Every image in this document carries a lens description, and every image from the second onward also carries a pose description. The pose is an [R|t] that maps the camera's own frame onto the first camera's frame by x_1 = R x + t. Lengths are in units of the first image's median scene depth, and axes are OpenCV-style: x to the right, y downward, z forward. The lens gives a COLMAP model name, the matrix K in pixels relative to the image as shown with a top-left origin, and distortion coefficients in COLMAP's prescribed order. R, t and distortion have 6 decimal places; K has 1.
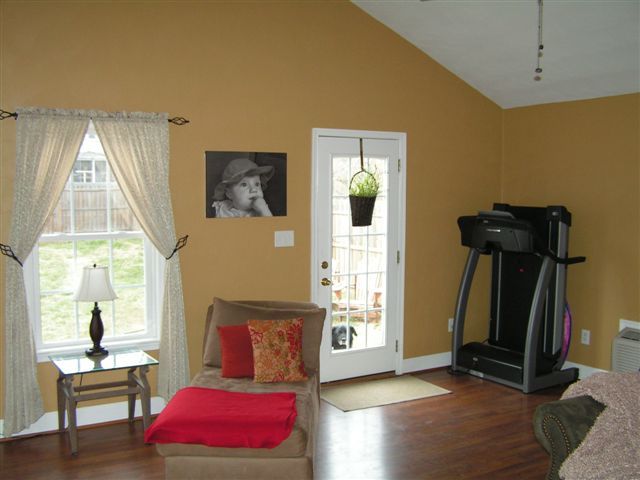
lens RADIAL K [[699.2, 0, 319.6], [0, 699.2, 239.3], [0, 0, 1]] dist [-0.123875, 0.000000]
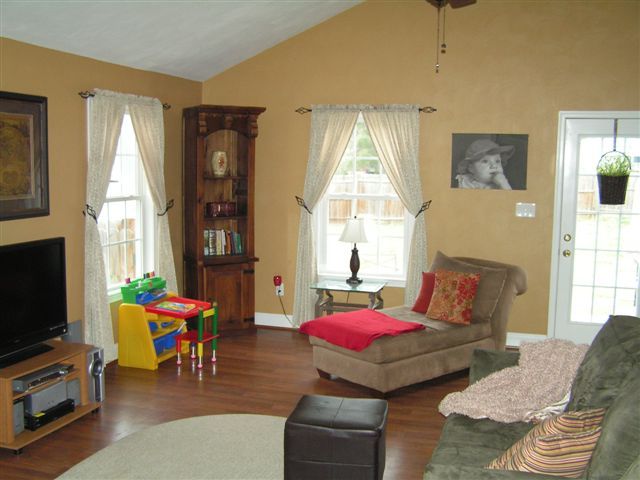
lens RADIAL K [[699.2, 0, 320.7], [0, 699.2, 240.5], [0, 0, 1]] dist [-0.123875, 0.000000]
pose [[0.669650, 0.093040, -0.736826, 0.591073], [-0.071384, 0.995592, 0.060838, 0.003651], [0.739239, 0.011858, 0.673339, 0.005153]]
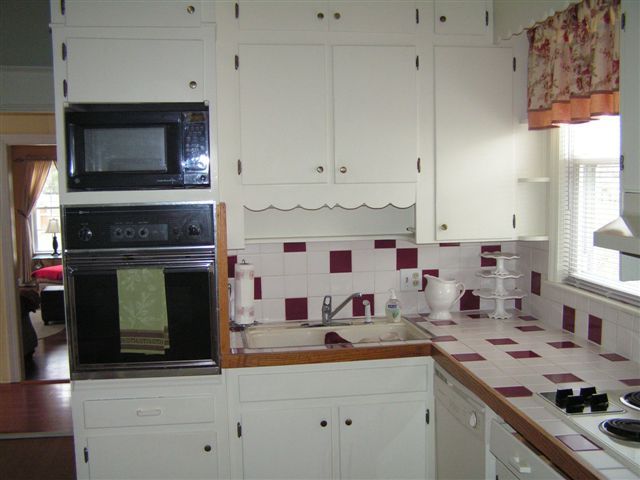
lens RADIAL K [[699.2, 0, 321.6], [0, 699.2, 237.4], [0, 0, 1]] dist [-0.123875, 0.000000]
pose [[0.903170, 0.038156, -0.427584, 1.438591], [-0.018427, 0.998570, 0.050185, -0.034236], [0.428888, -0.037446, 0.902581, -0.736352]]
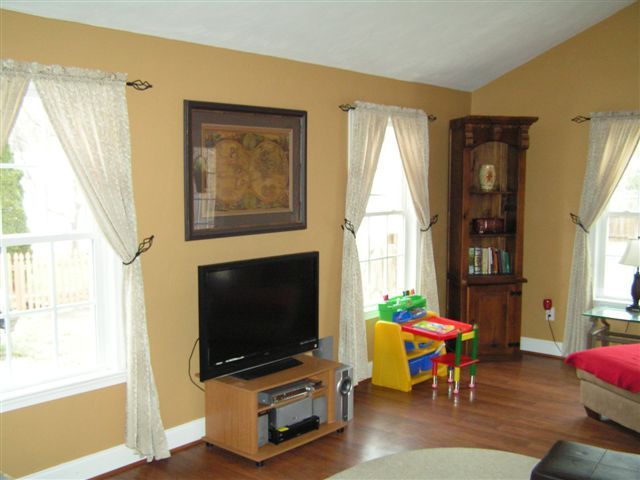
lens RADIAL K [[699.2, 0, 323.5], [0, 699.2, 250.1], [0, 0, 1]] dist [-0.123875, 0.000000]
pose [[0.330414, 0.104165, -0.938071, 0.559902], [-0.074974, 0.993647, 0.083928, -0.000104], [0.940854, 0.042600, 0.336125, 0.056664]]
